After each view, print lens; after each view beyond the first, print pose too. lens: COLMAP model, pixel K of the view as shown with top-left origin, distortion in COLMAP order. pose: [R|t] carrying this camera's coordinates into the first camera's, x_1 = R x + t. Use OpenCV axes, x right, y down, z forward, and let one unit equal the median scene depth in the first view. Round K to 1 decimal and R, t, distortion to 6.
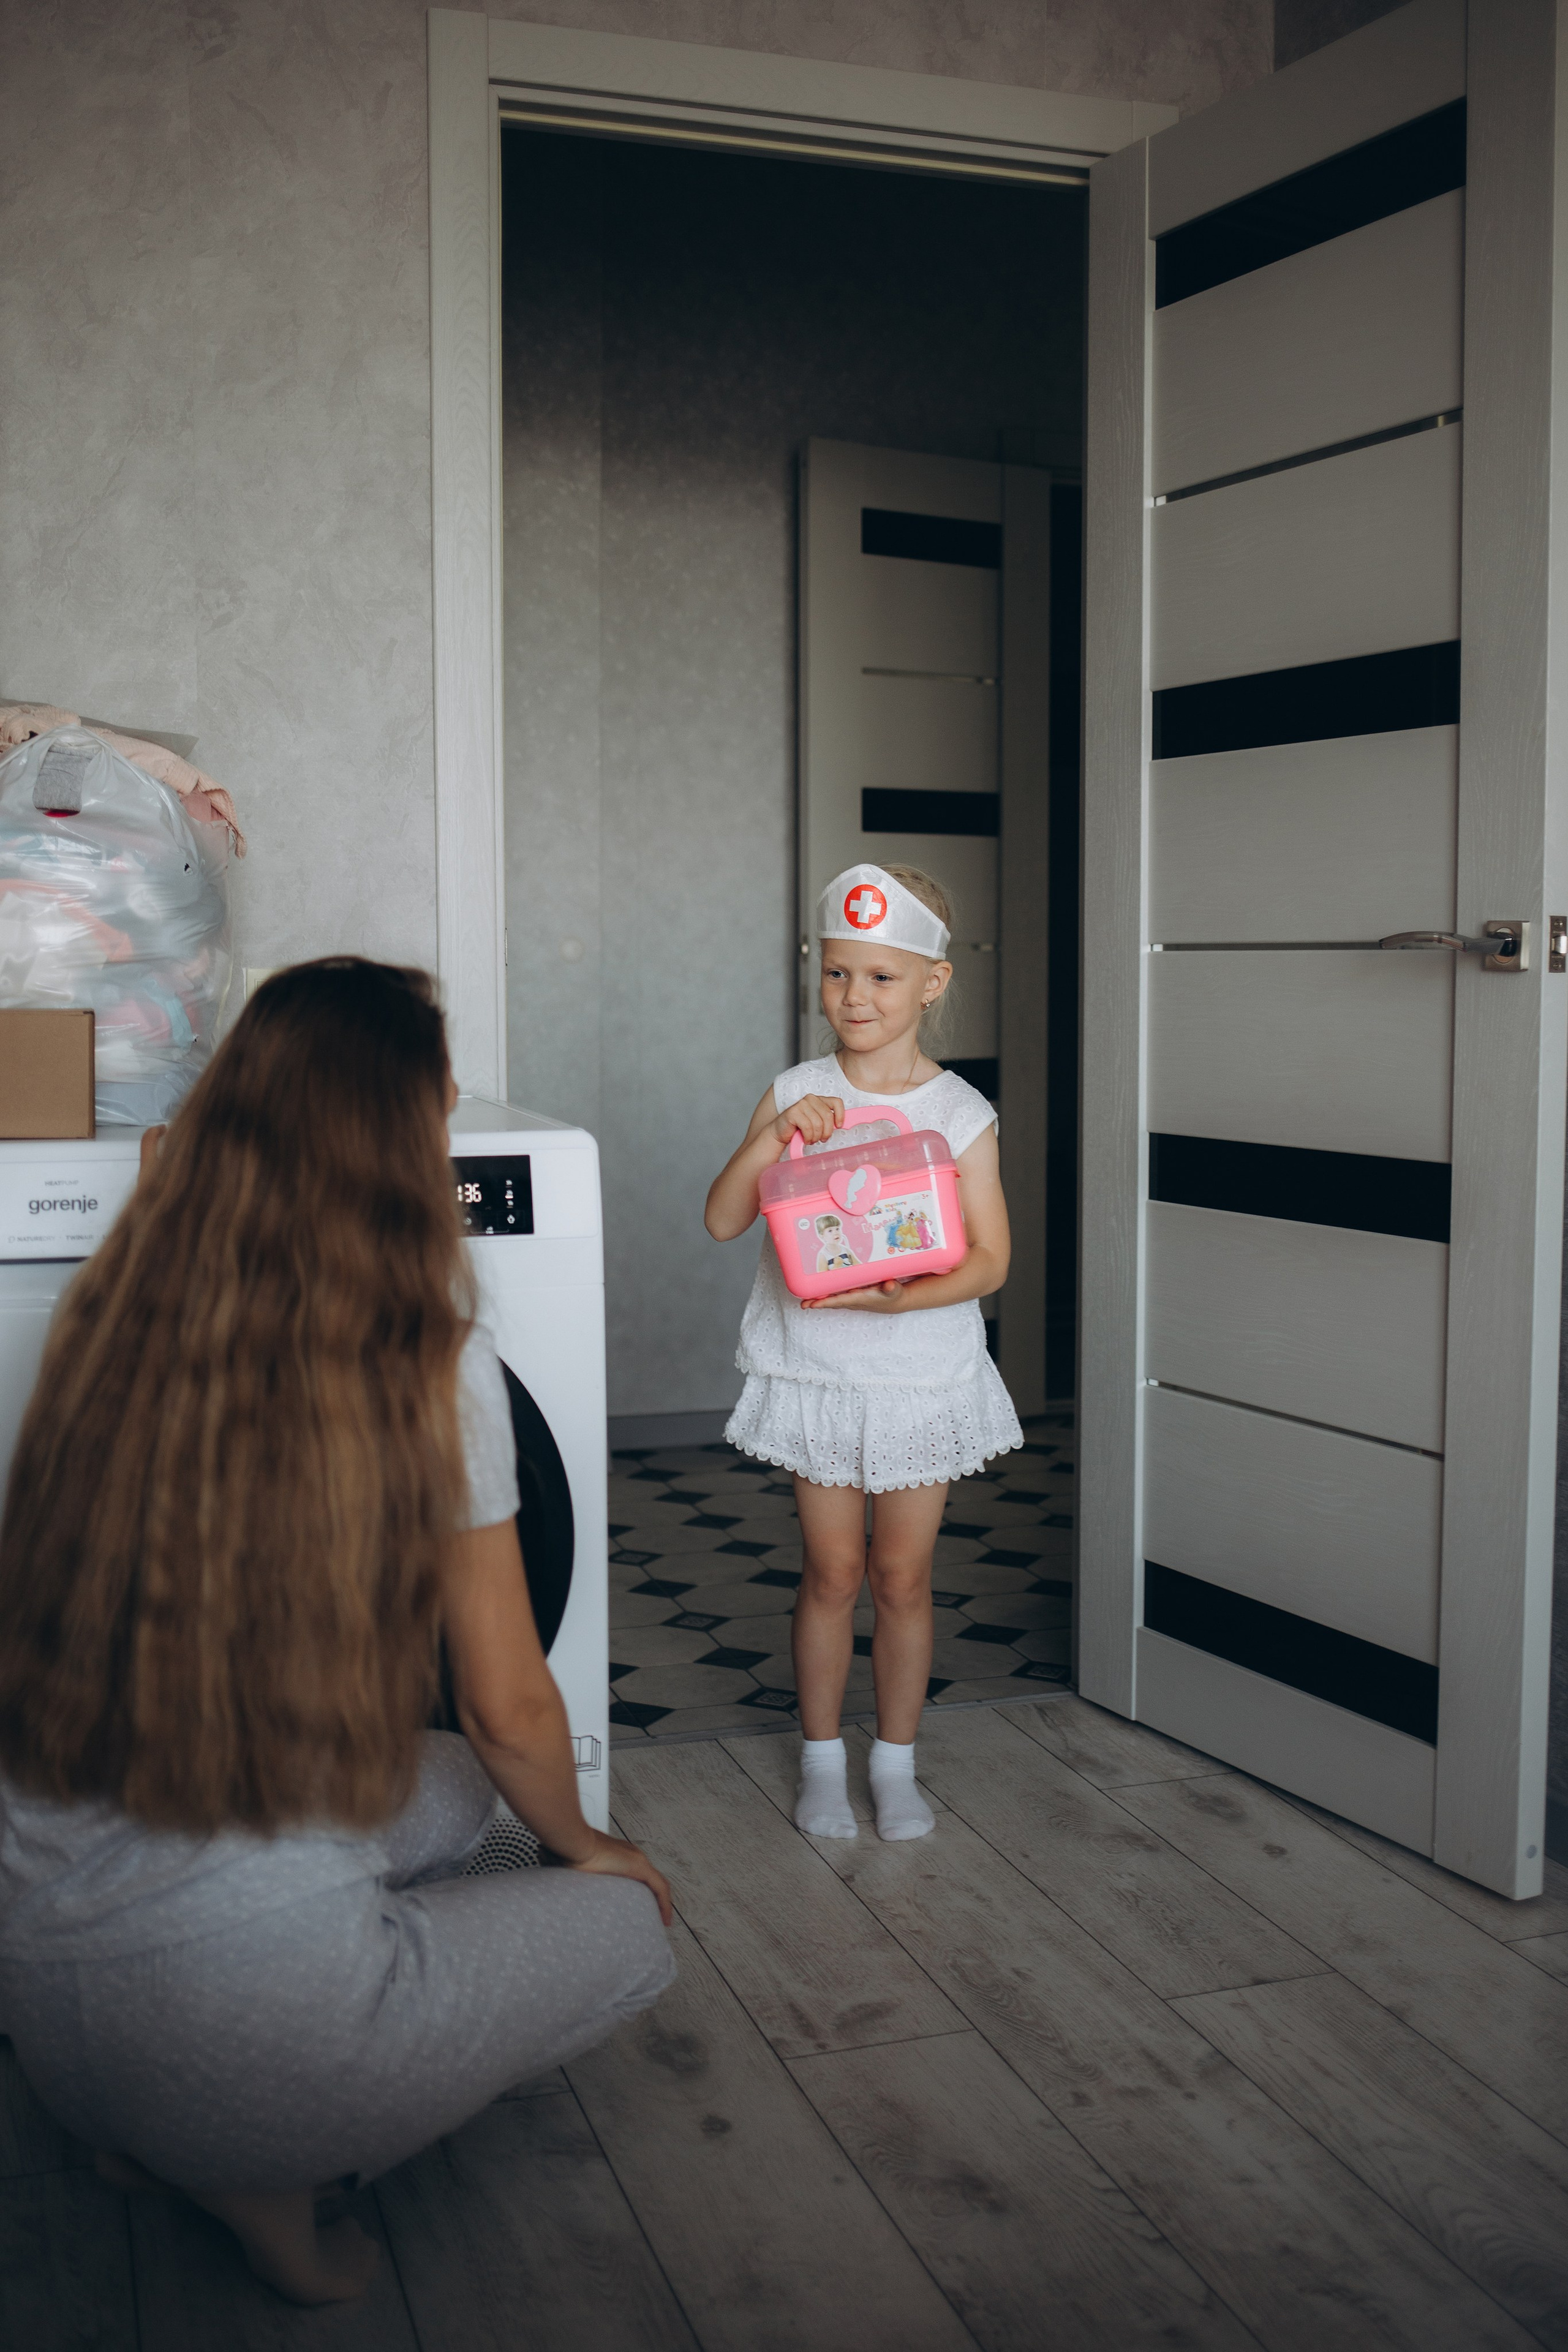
lens RADIAL K [[2239.8, 0, 691.3], [0, 2239.8, 1267.4], [0, 0, 1]] dist [-0.058619, 0.042546]
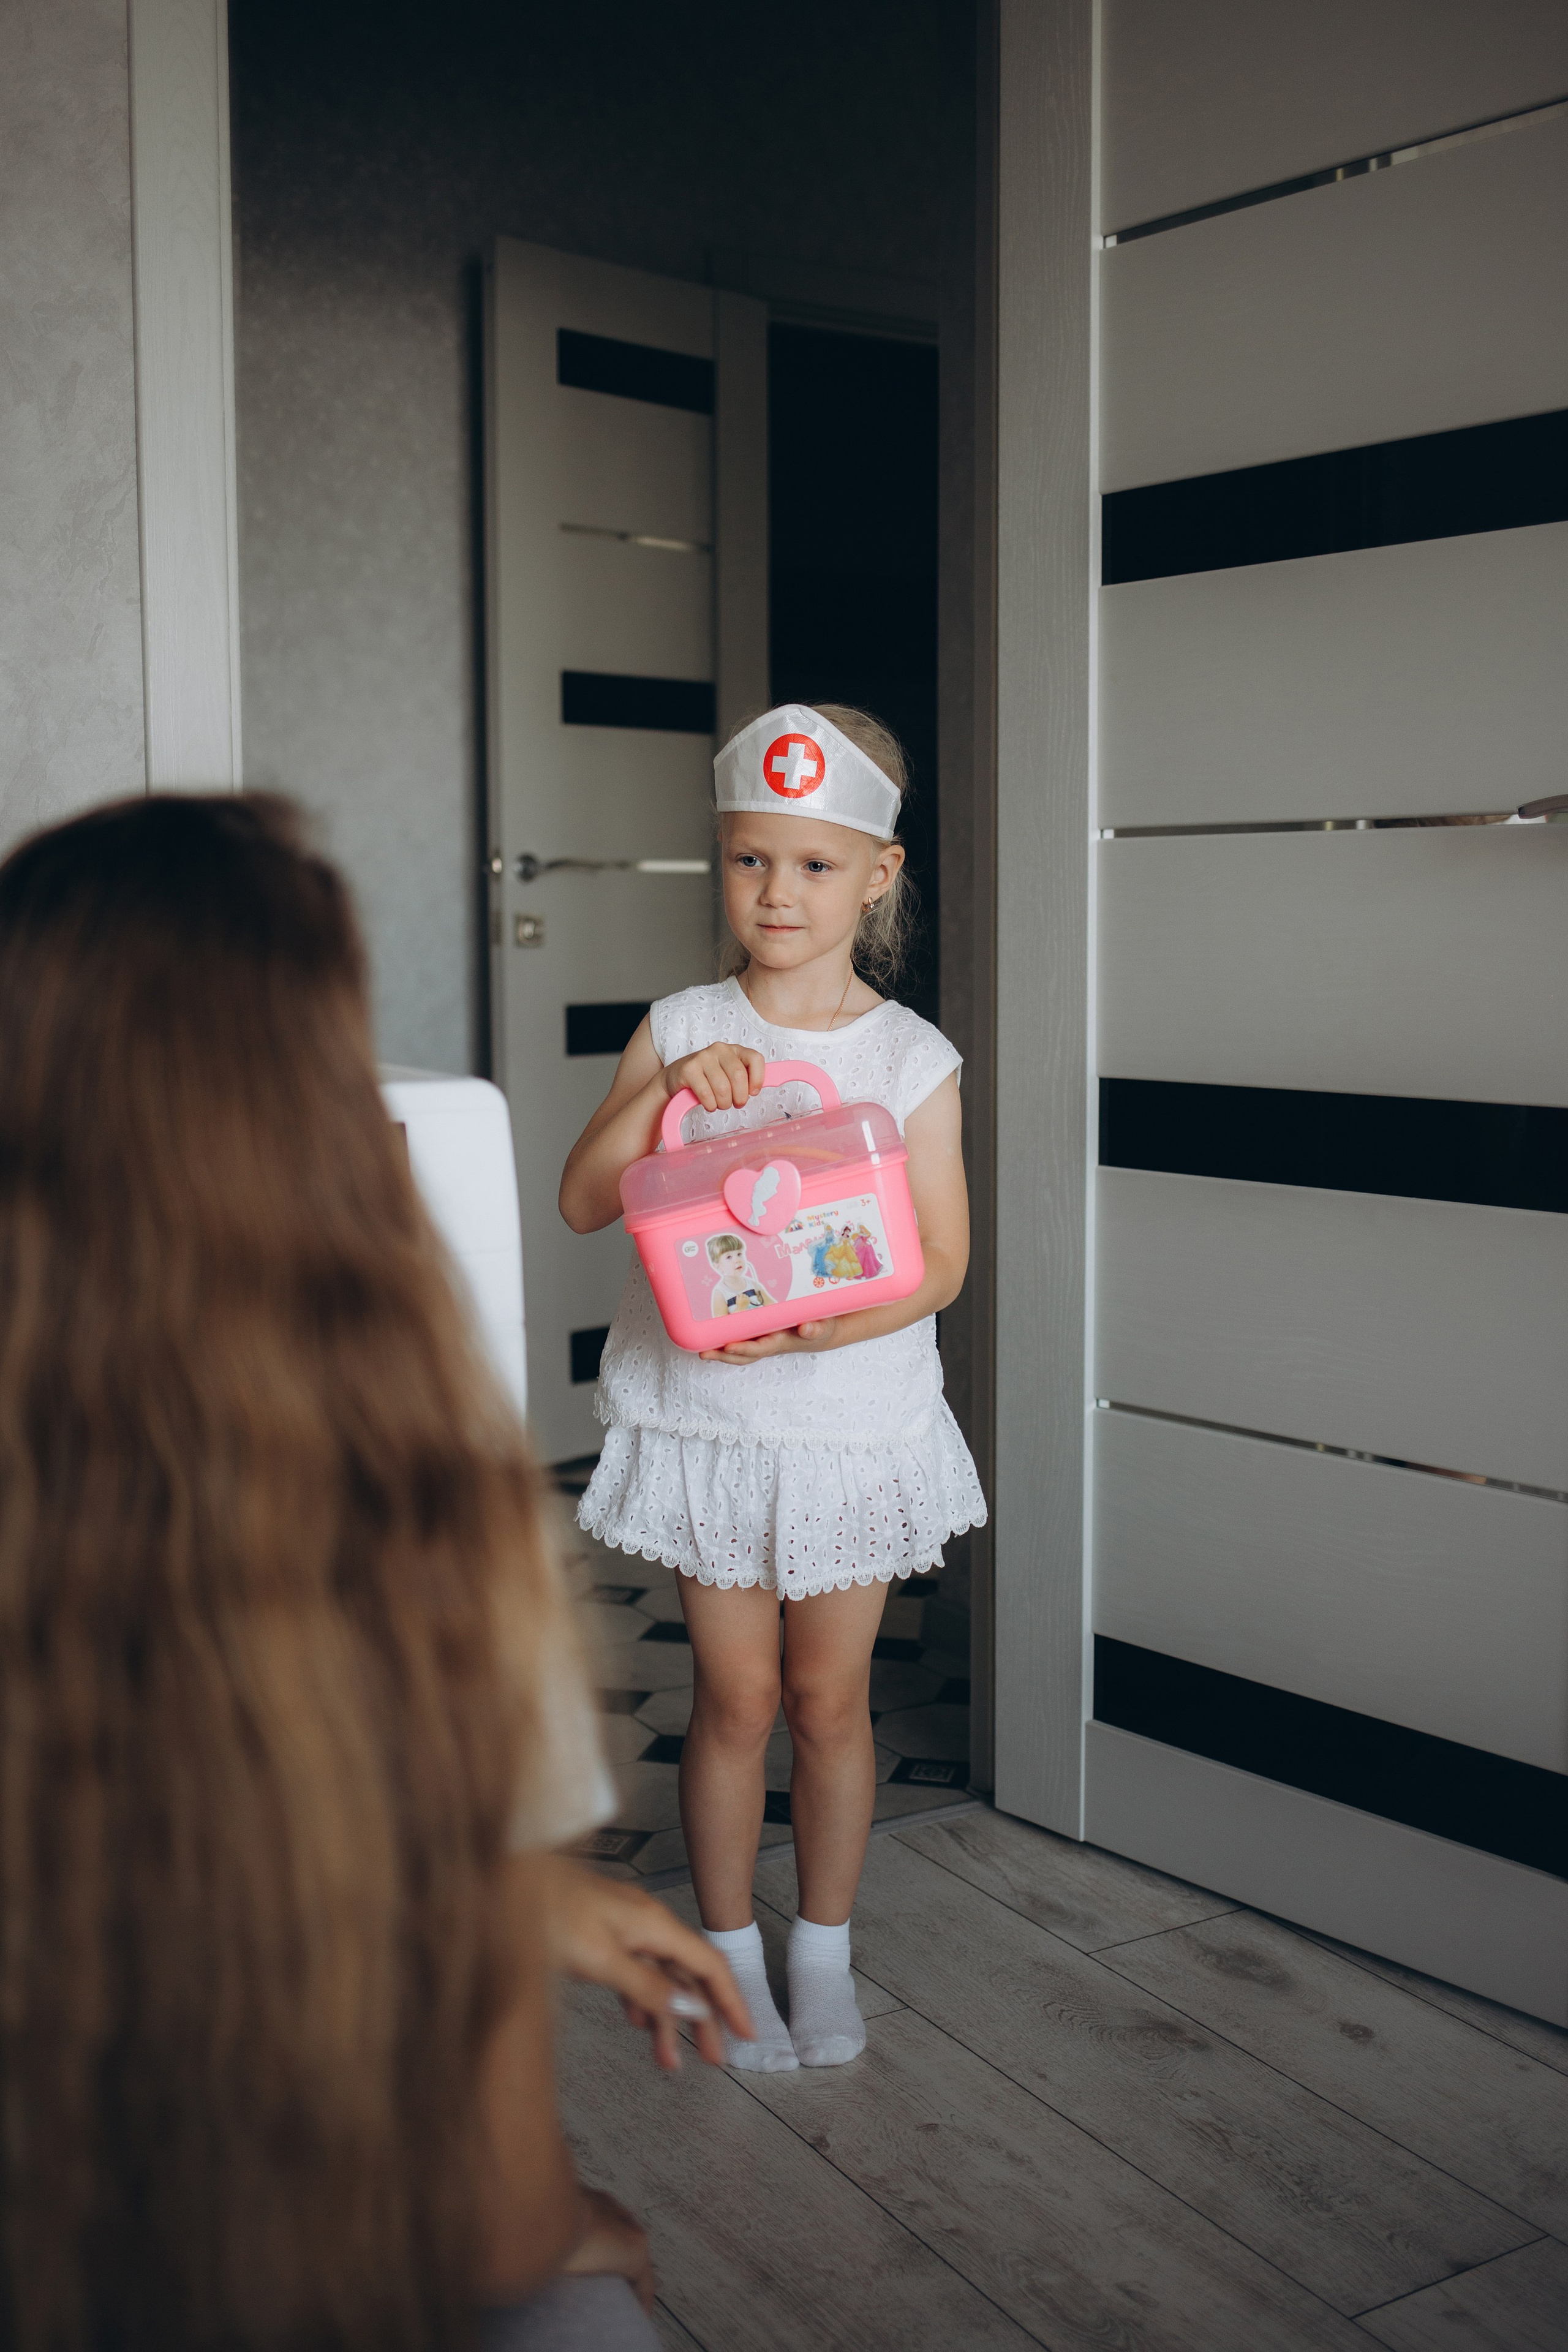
lens RADIAL K [[2464.2, 0, 791.9], [0, 2464.2, 1227.3], [0, 0, 1]] dist [-0.061898, 0.039076]
pose [[0.977079, -0.034335, 0.210091, -0.081402], [0.035205, 0.999380, -0.000403, -0.013966], [-0.209947, 0.007790, 0.977682, 0.218652]]
